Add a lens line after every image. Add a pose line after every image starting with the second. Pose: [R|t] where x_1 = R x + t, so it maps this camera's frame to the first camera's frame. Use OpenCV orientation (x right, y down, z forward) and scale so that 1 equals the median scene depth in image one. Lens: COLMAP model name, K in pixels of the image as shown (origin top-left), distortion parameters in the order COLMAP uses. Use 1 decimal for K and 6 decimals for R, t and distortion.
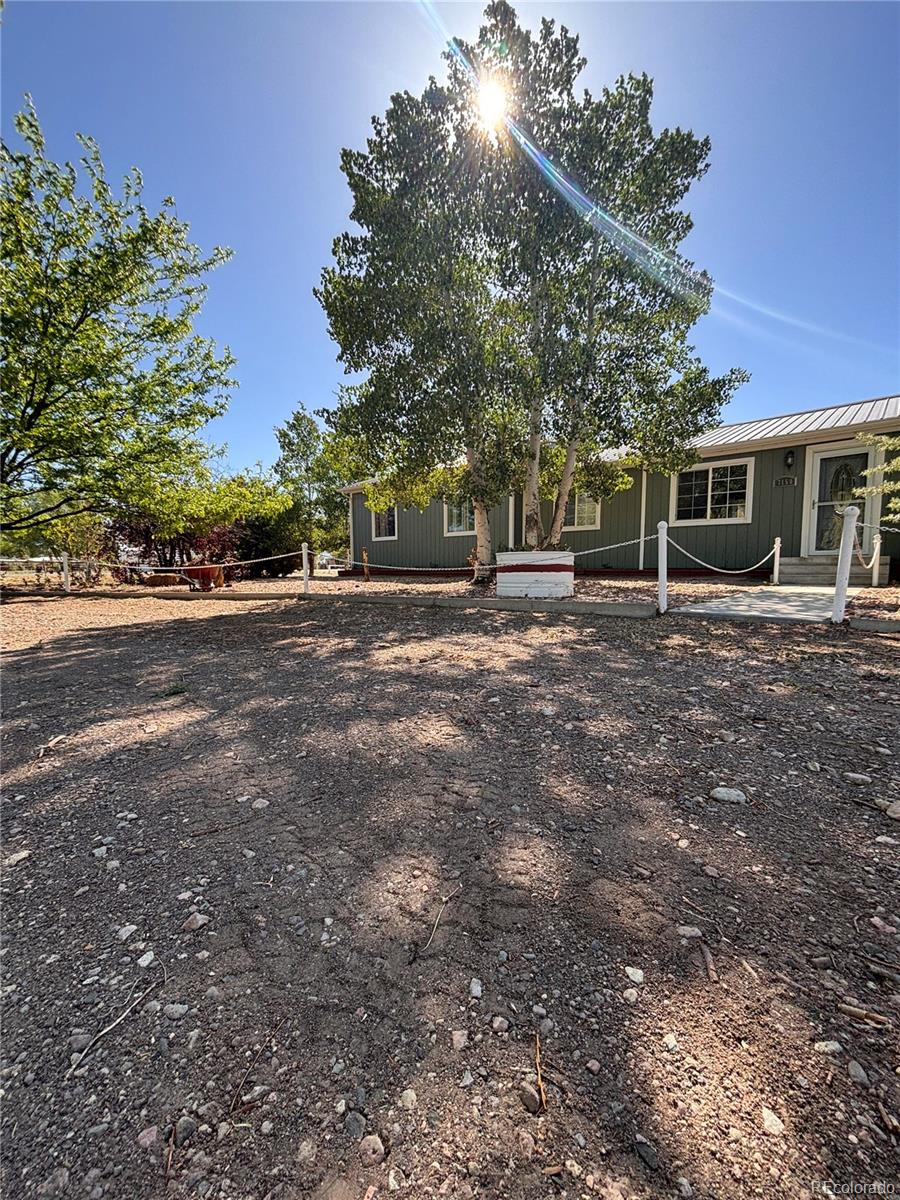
lens RADIAL K [[479.1, 0, 450.8], [0, 479.1, 605.1], [0, 0, 1]] dist [0.001530, 0.000044]
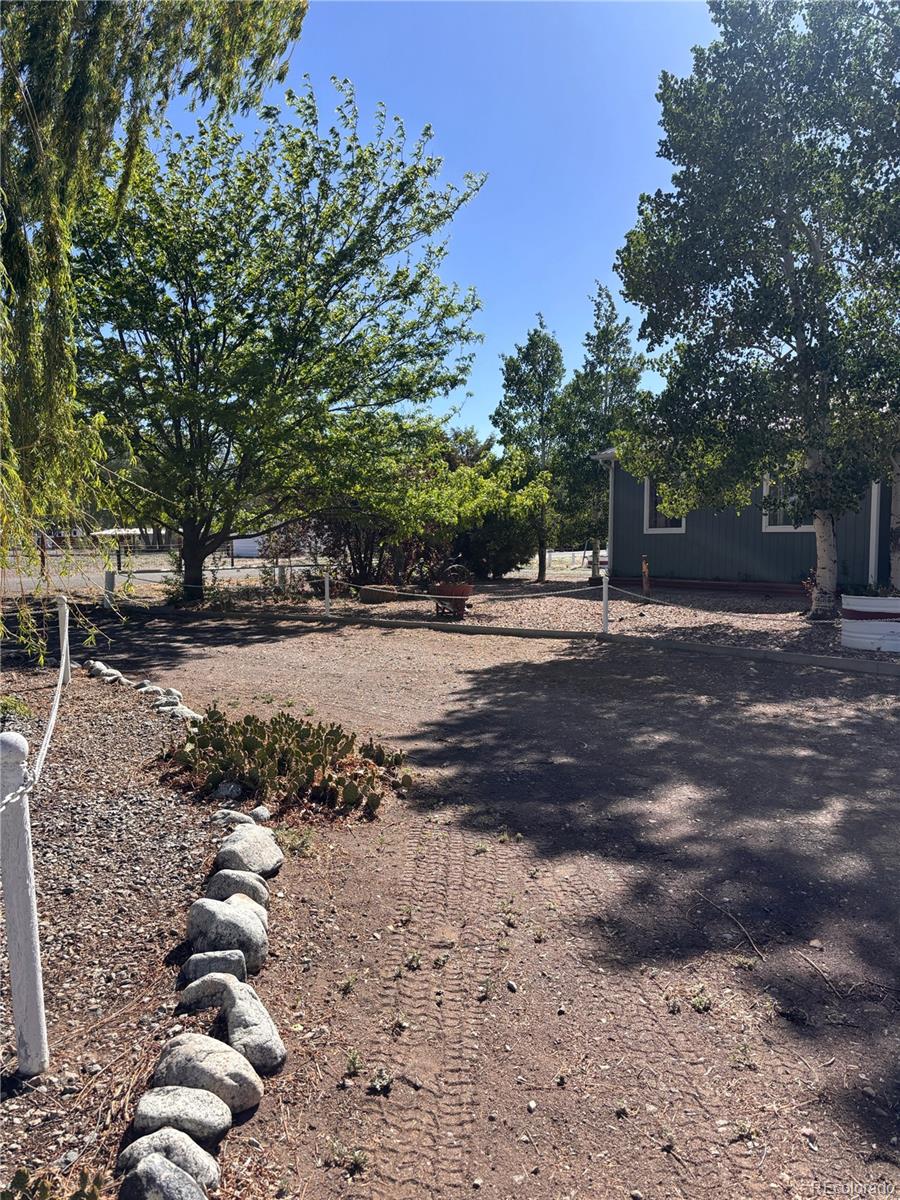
lens RADIAL K [[879.2, 0, 458.6], [0, 879.2, 609.5], [0, 0, 1]] dist [0.023674, -0.003455]
pose [[0.946302, 0.030739, -0.321819, -0.050813], [-0.032584, 0.999469, -0.000349, -0.081060], [0.321637, 0.010816, 0.946801, -0.850447]]
